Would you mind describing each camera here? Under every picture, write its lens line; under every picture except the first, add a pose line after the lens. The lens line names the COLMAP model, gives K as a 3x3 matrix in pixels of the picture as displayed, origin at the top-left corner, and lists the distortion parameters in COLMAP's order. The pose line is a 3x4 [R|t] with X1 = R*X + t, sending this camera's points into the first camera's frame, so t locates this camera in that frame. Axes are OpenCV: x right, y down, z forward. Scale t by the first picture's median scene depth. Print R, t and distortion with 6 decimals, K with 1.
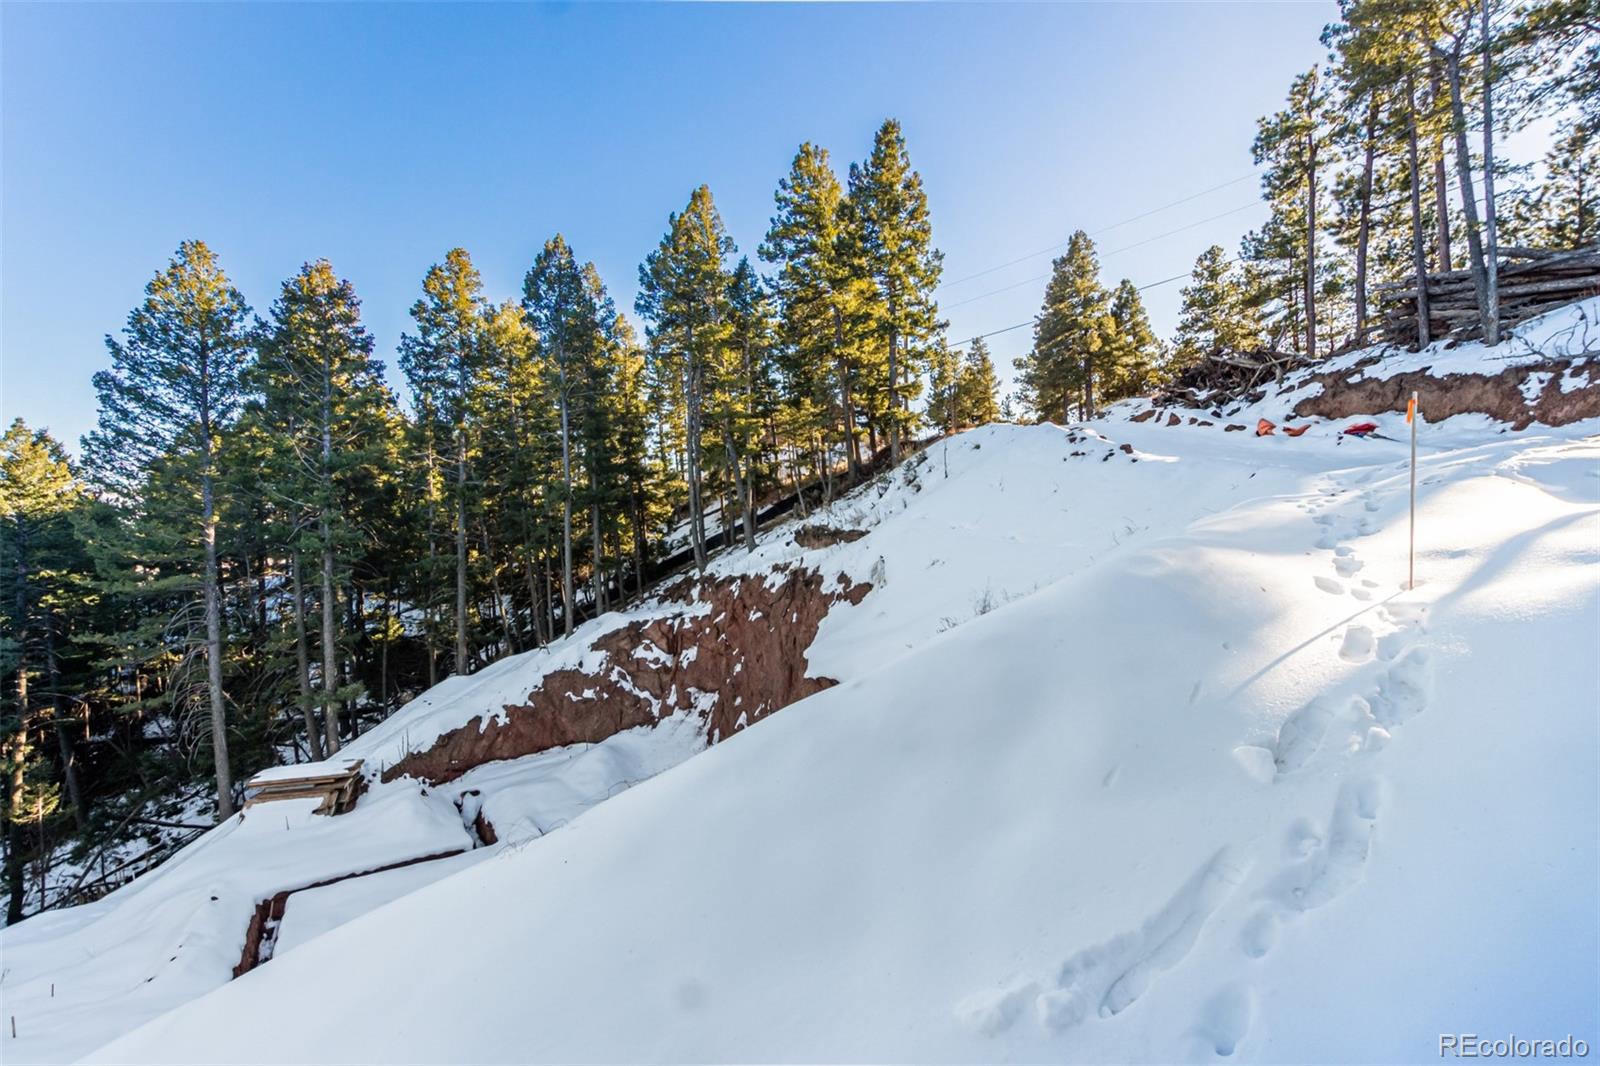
lens RADIAL K [[742.6, 0, 815.8], [0, 742.6, 539.5], [0, 0, 1]] dist [0.012438, -0.005127]
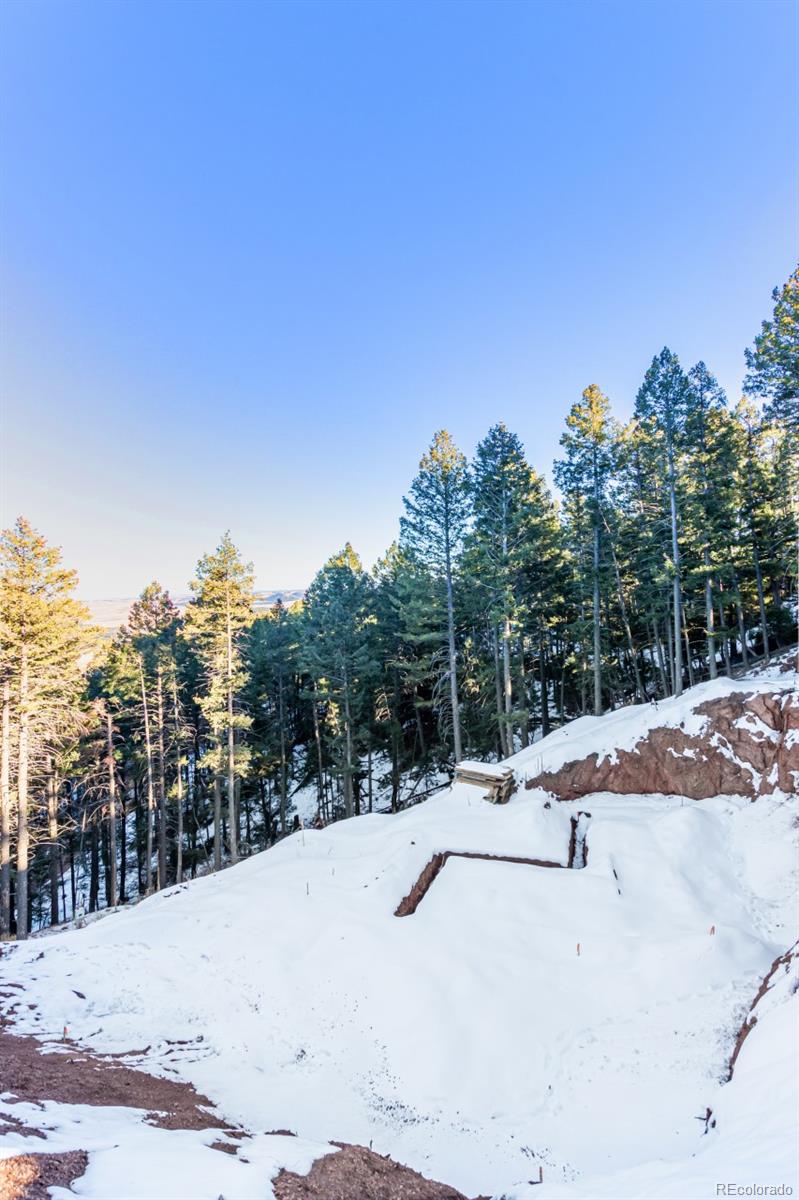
lens RADIAL K [[557.0, 0, 402.0], [0, 557.0, 593.3], [0, 0, 1]] dist [0.012438, -0.005127]
pose [[0.625399, -0.005535, -0.780286, 0.083182], [0.015632, 0.999863, 0.005437, -0.044661], [0.780149, -0.015598, 0.625400, 0.147852]]
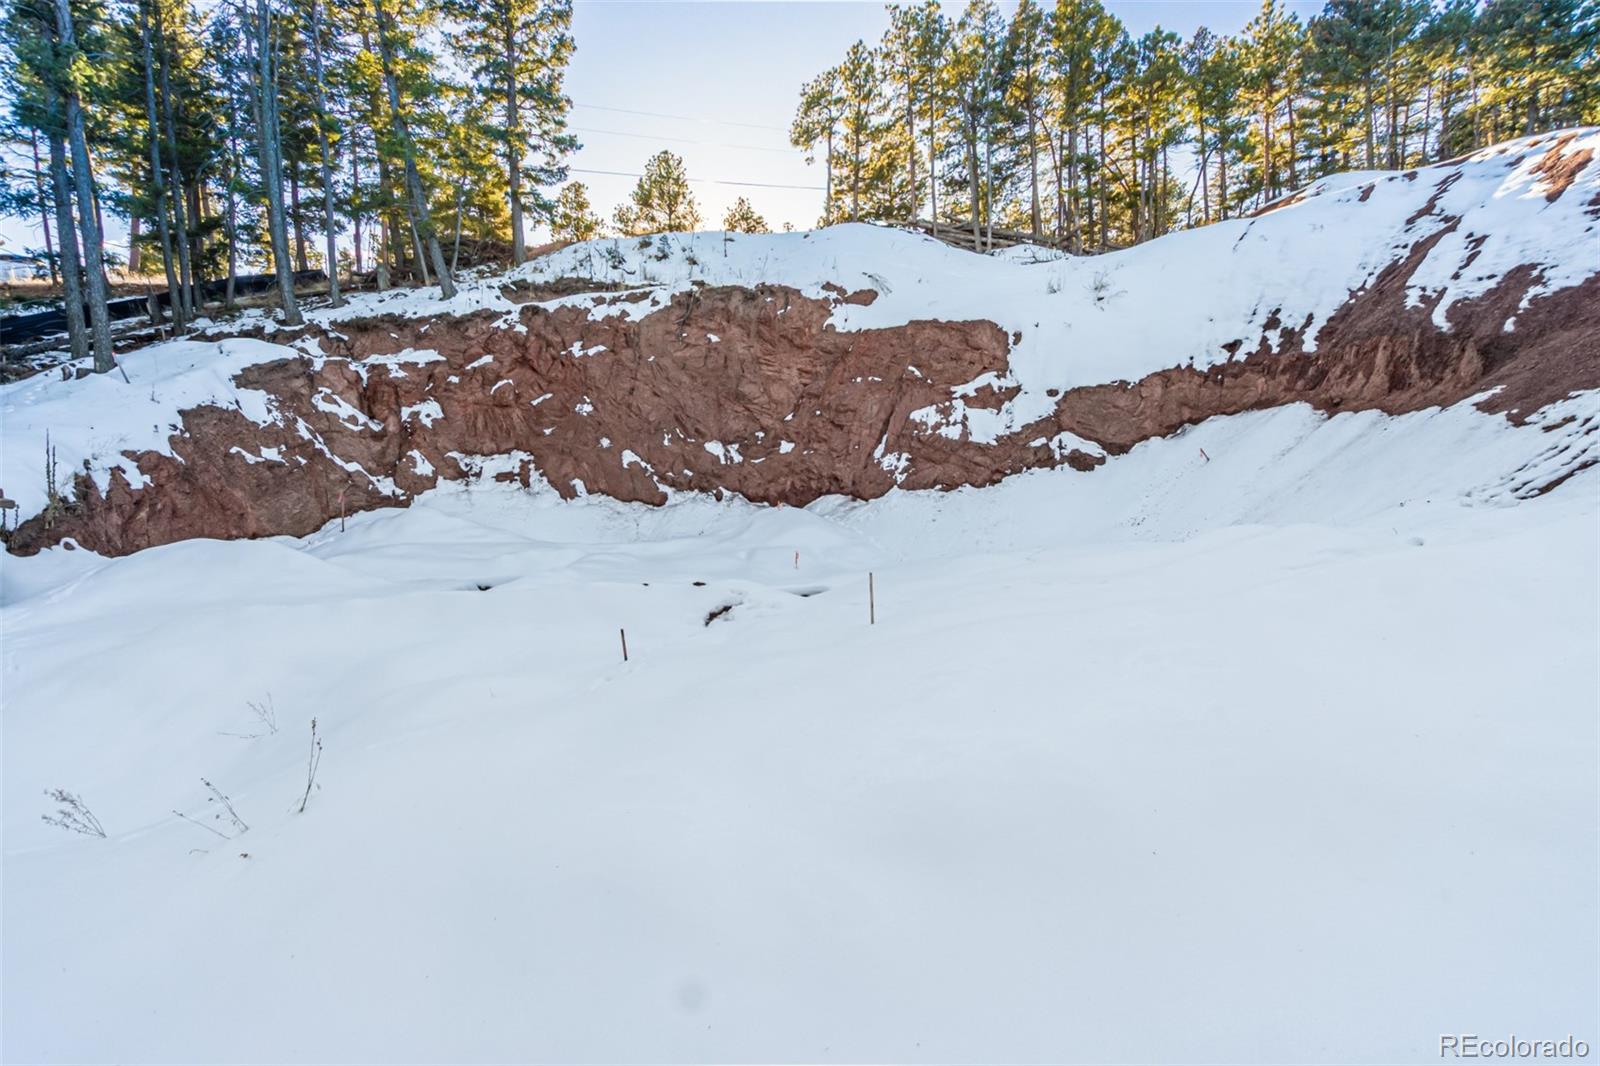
lens RADIAL K [[742.6, 0, 811.5], [0, 742.6, 538.8], [0, 0, 1]] dist [0.012438, -0.005127]
pose [[0.402113, -0.014334, 0.915478, -0.679382], [0.027509, 0.999615, 0.003569, 0.288694], [-0.915177, 0.023749, 0.402353, 0.406394]]
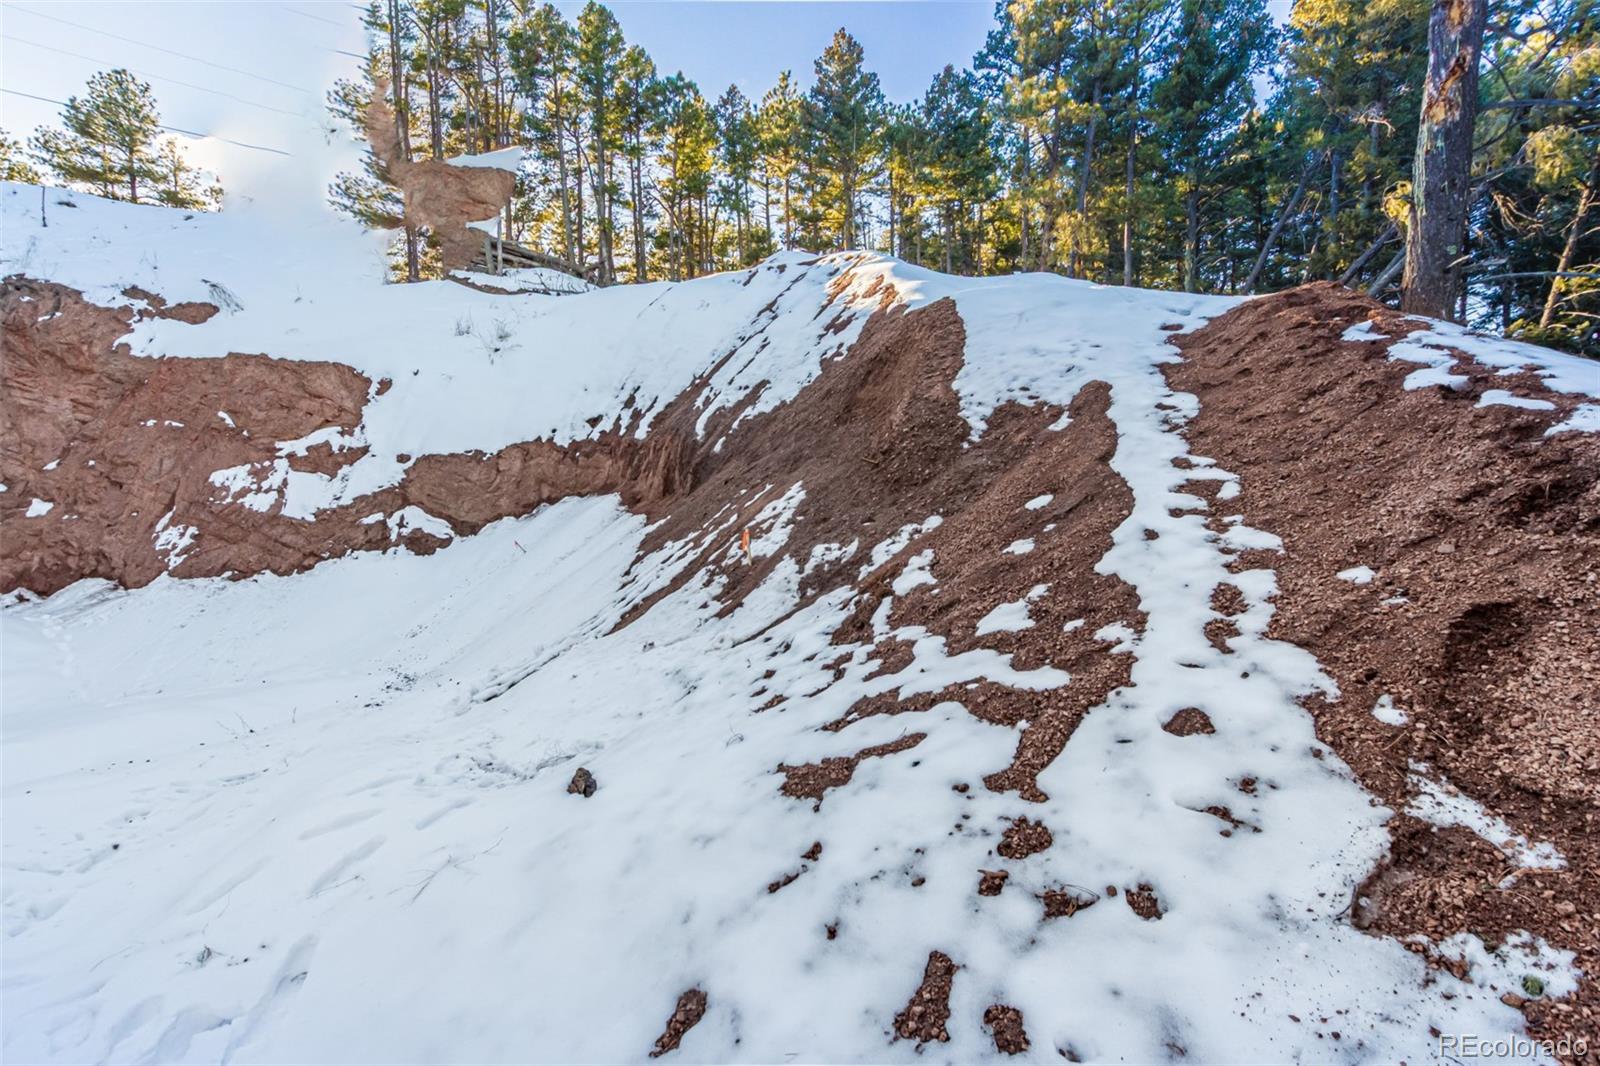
lens RADIAL K [[742.6, 0, 813.3], [0, 742.6, 539.7], [0, 0, 1]] dist [0.012438, -0.005127]
pose [[-0.016865, -0.009126, 0.999816, -0.559028], [0.030123, 0.999500, 0.009631, 0.235031], [-0.999404, 0.030280, -0.016582, 0.185680]]
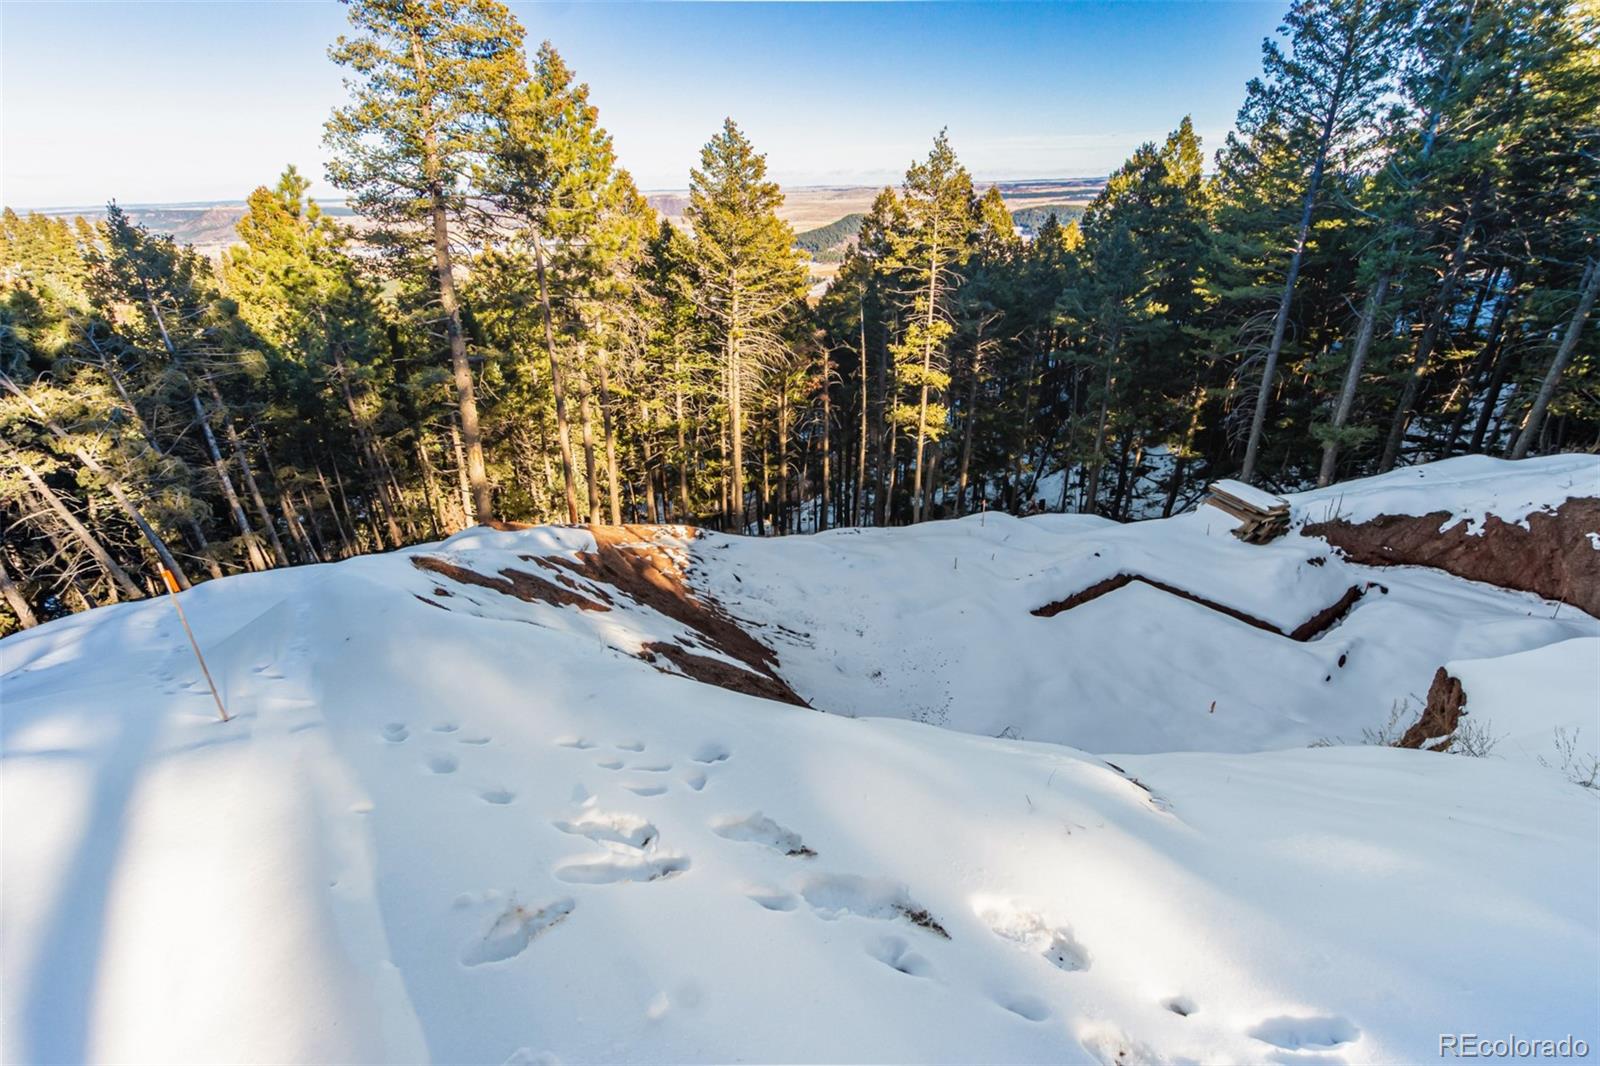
lens RADIAL K [[742.6, 0, 809.7], [0, 742.6, 539.4], [0, 0, 1]] dist [0.012438, -0.005127]
pose [[0.081682, 0.434360, -0.897028, 0.230587], [-0.003514, 0.900156, 0.435554, -0.087109], [0.996652, -0.032425, 0.075053, 0.239080]]
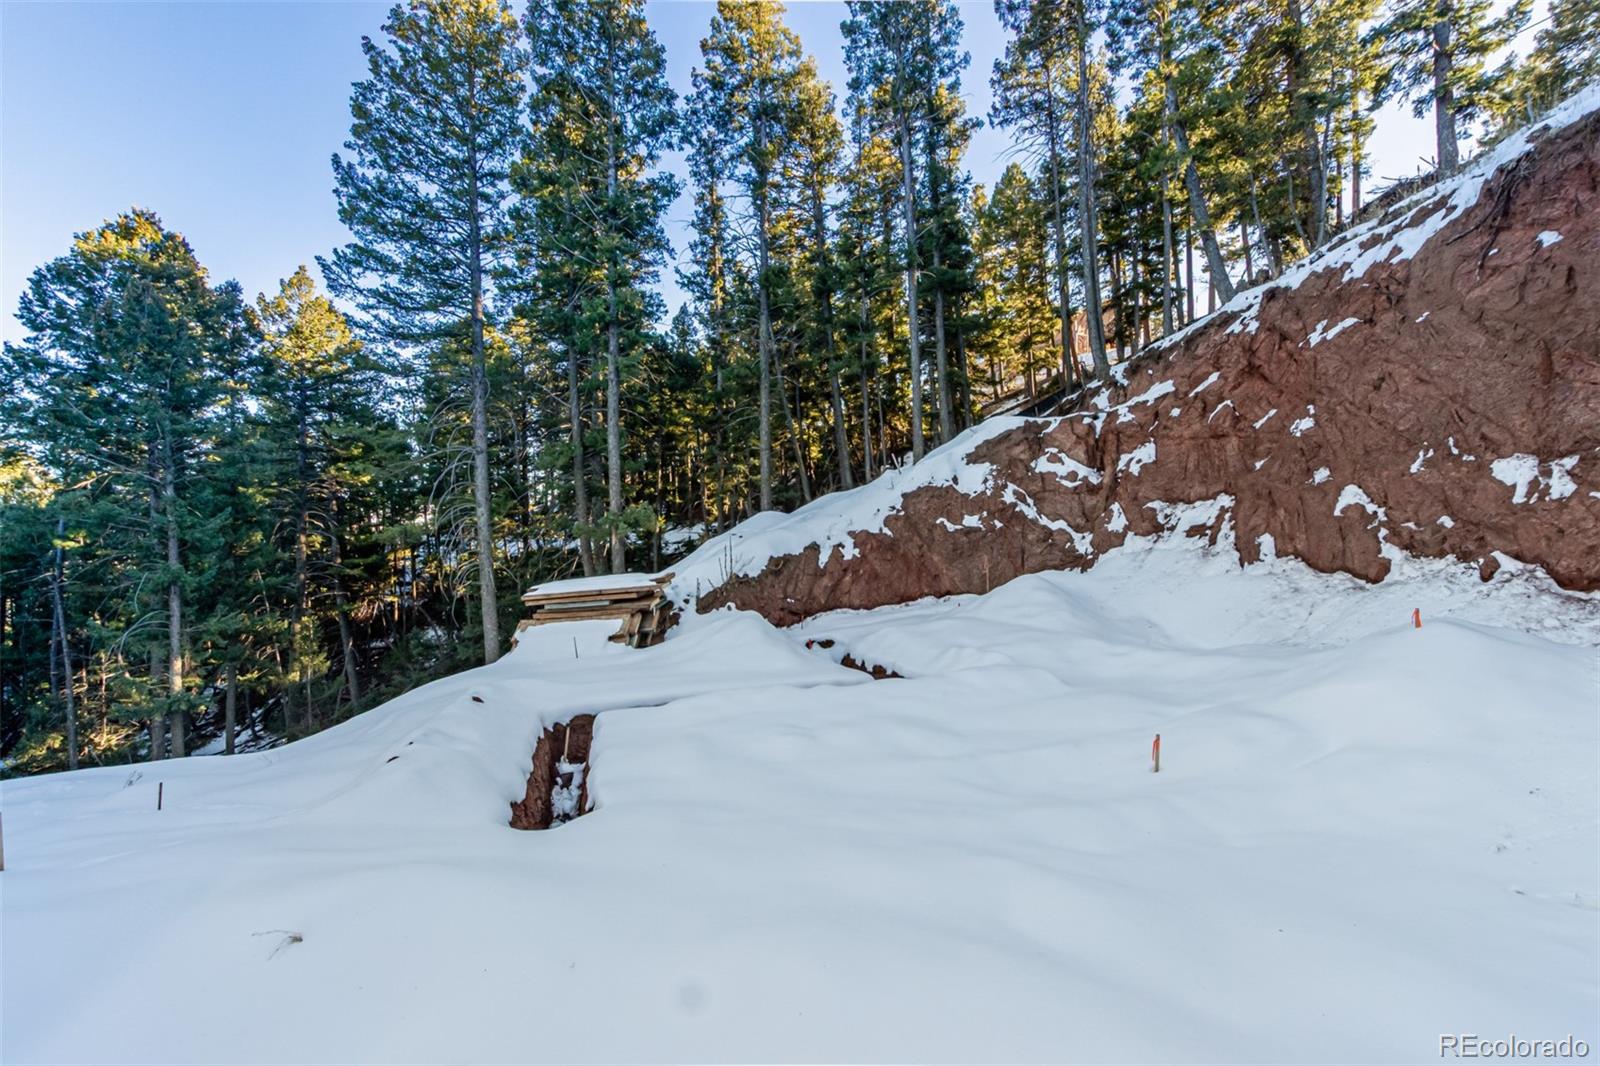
lens RADIAL K [[742.6, 0, 814.2], [0, 742.6, 540.5], [0, 0, 1]] dist [0.012438, -0.005127]
pose [[0.966657, -0.001598, -0.256069, -0.279389], [-0.001469, 0.999929, -0.011786, 0.238159], [0.256070, 0.011770, 0.966587, 0.350647]]
